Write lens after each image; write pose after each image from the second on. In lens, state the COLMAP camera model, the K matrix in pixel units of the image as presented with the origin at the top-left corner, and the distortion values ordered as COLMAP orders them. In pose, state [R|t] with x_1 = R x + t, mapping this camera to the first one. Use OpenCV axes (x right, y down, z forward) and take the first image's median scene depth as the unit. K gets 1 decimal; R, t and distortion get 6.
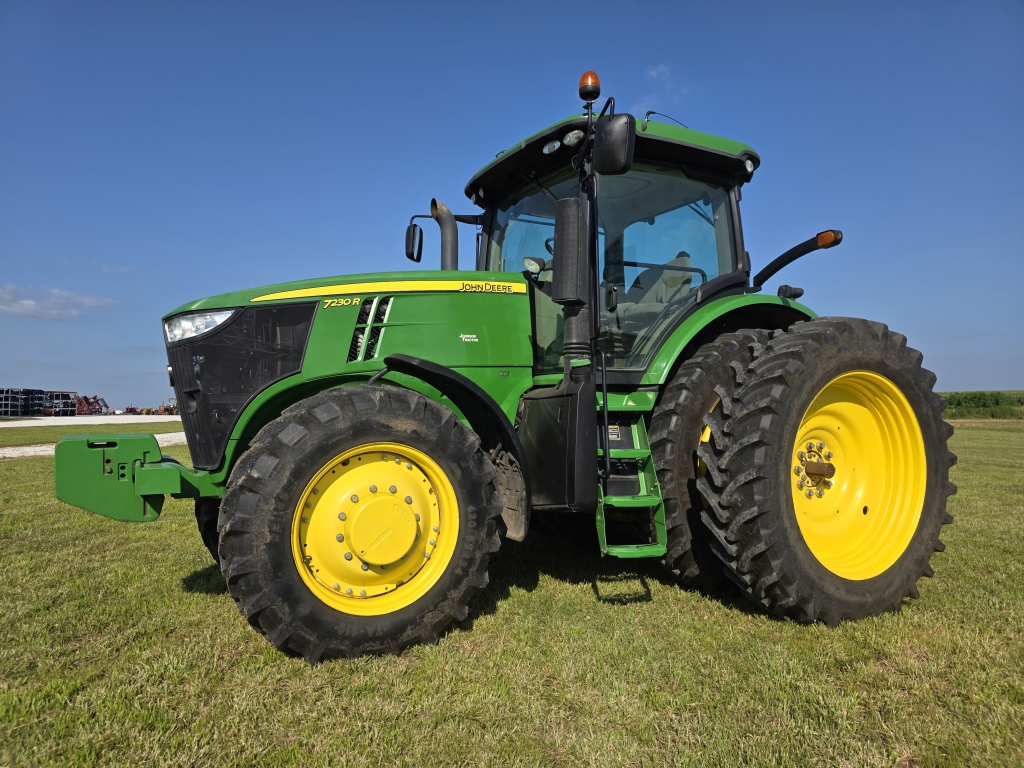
lens RADIAL K [[697.2, 0, 498.9], [0, 697.2, 384.4], [0, 0, 1]] dist [0.019785, -0.003741]
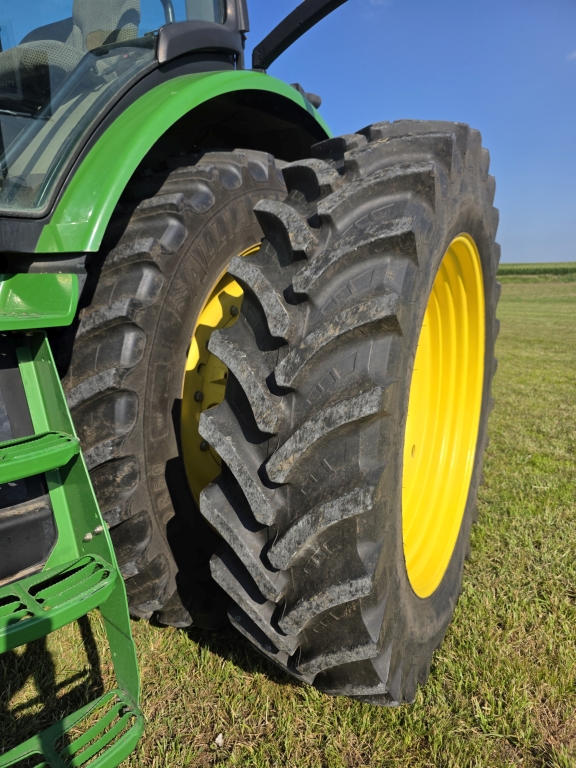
lens RADIAL K [[535.0, 0, 288.0], [0, 535.0, 404.7], [0, 0, 1]] dist [0.023910, -0.002835]
pose [[0.837080, -0.126527, 0.532248, 0.153403], [-0.014067, 0.967588, 0.252141, 0.004533], [-0.546900, -0.218549, 0.808169, 0.677200]]
